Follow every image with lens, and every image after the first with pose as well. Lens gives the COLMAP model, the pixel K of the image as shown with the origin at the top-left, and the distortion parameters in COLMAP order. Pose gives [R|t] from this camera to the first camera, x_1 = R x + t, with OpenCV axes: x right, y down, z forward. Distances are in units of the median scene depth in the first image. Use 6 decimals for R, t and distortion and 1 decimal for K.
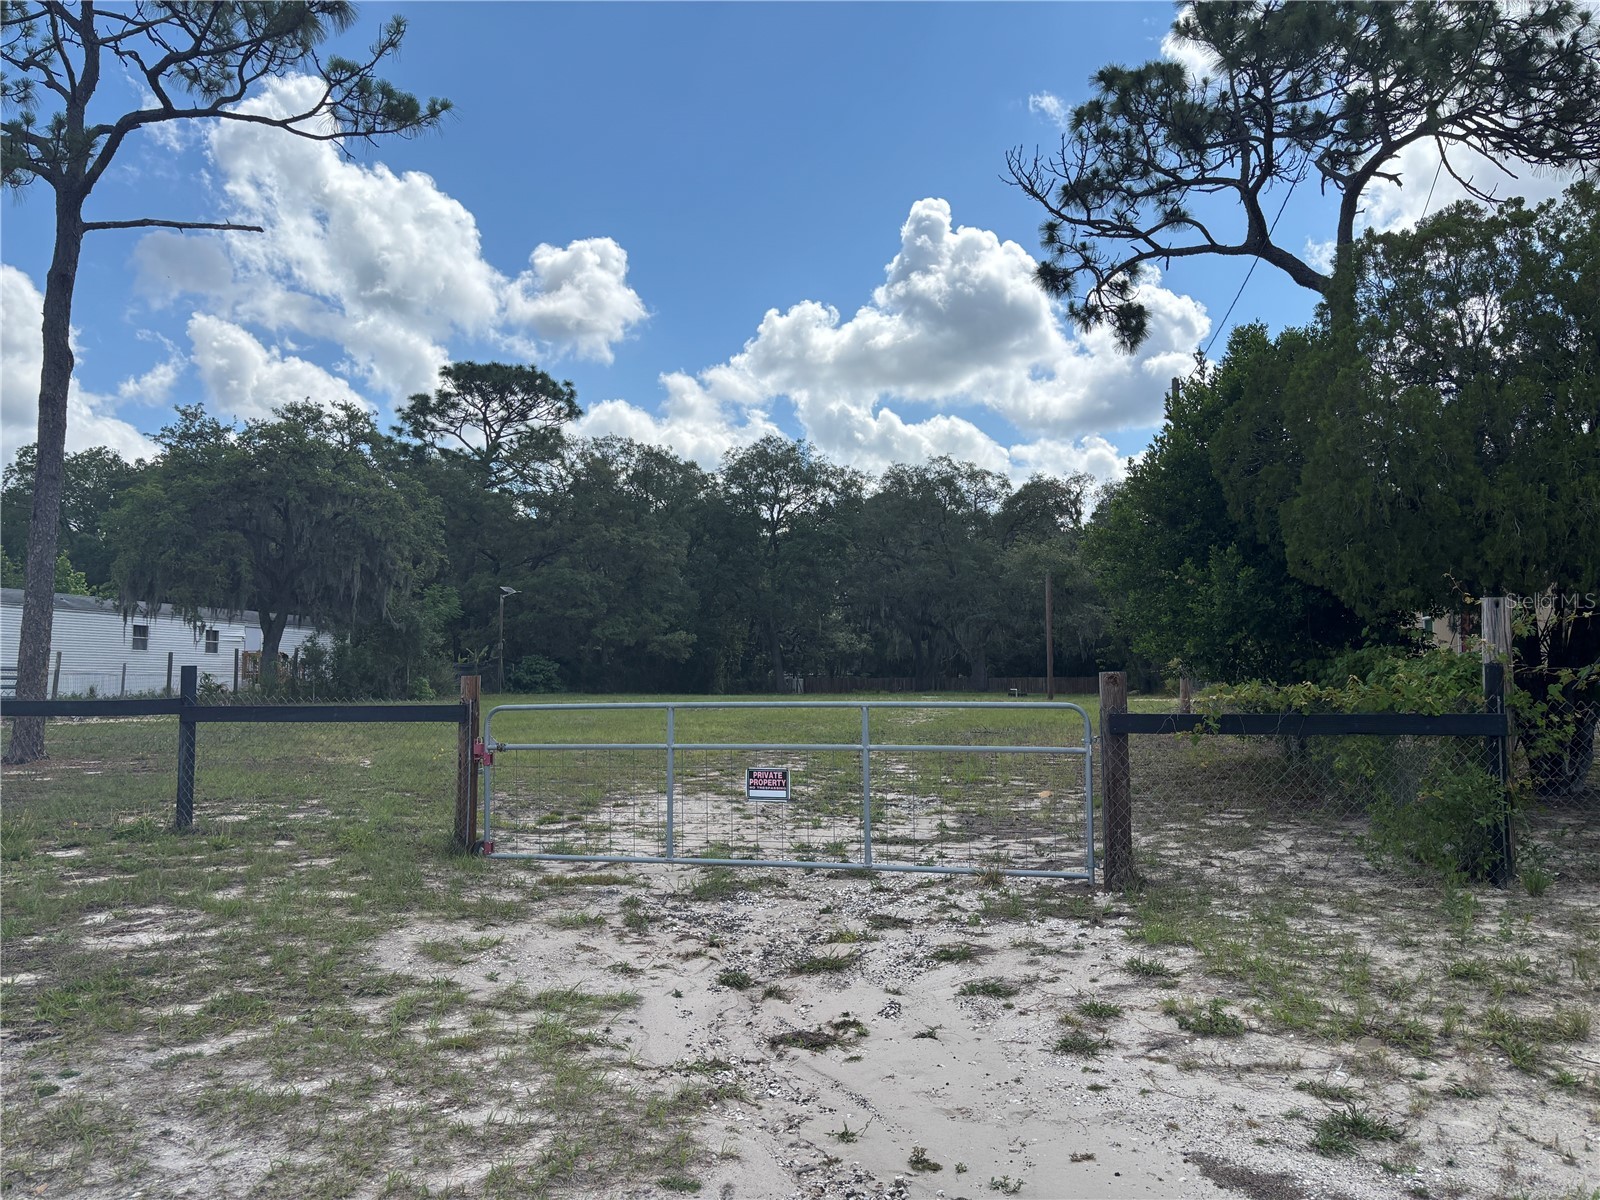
lens RADIAL K [[1235.6, 0, 800.0], [0, 1235.6, 600.0], [0, 0, 1]] dist [0.099189, -0.002631]
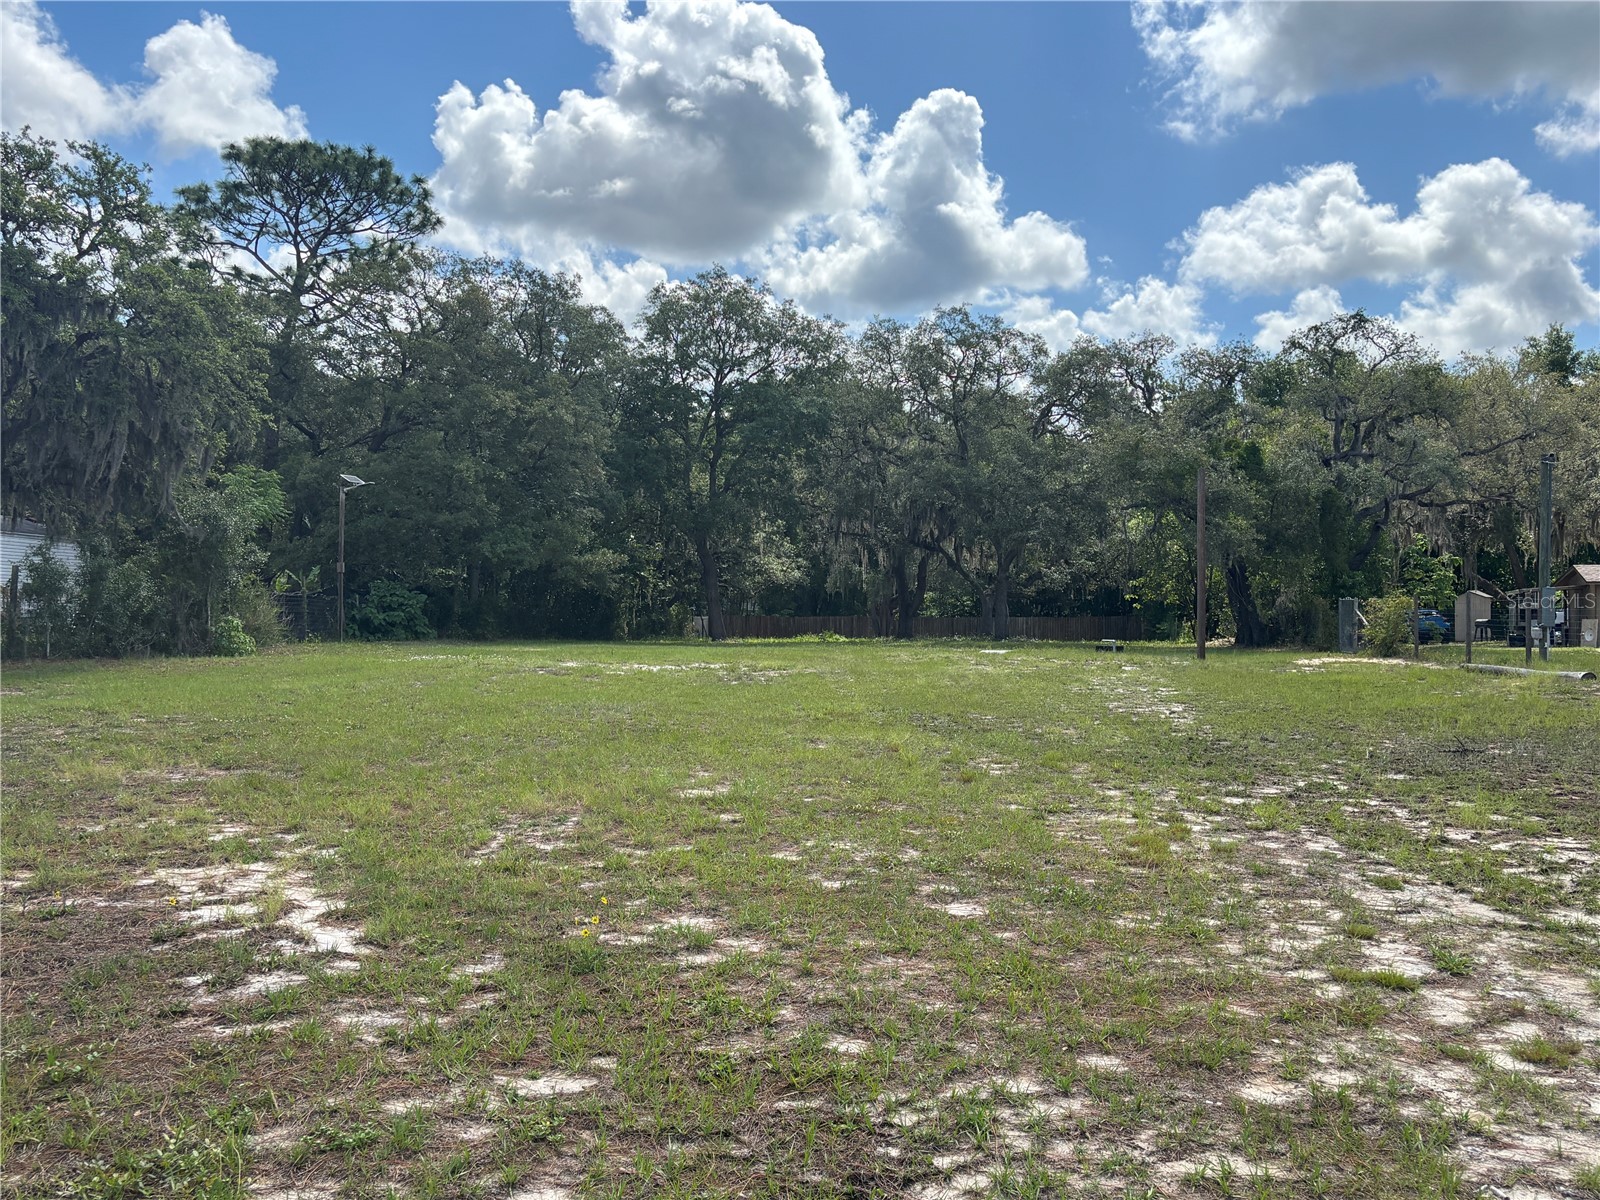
lens RADIAL K [[1508.4, 0, 800.0], [0, 1508.4, 600.0], [0, 0, 1]] dist [-0.008746, 0.149946]
pose [[0.994210, 0.012099, 0.106774, -0.084906], [-0.018032, 0.998336, 0.054777, 0.006643], [-0.105933, -0.056385, 0.992773, 0.194368]]
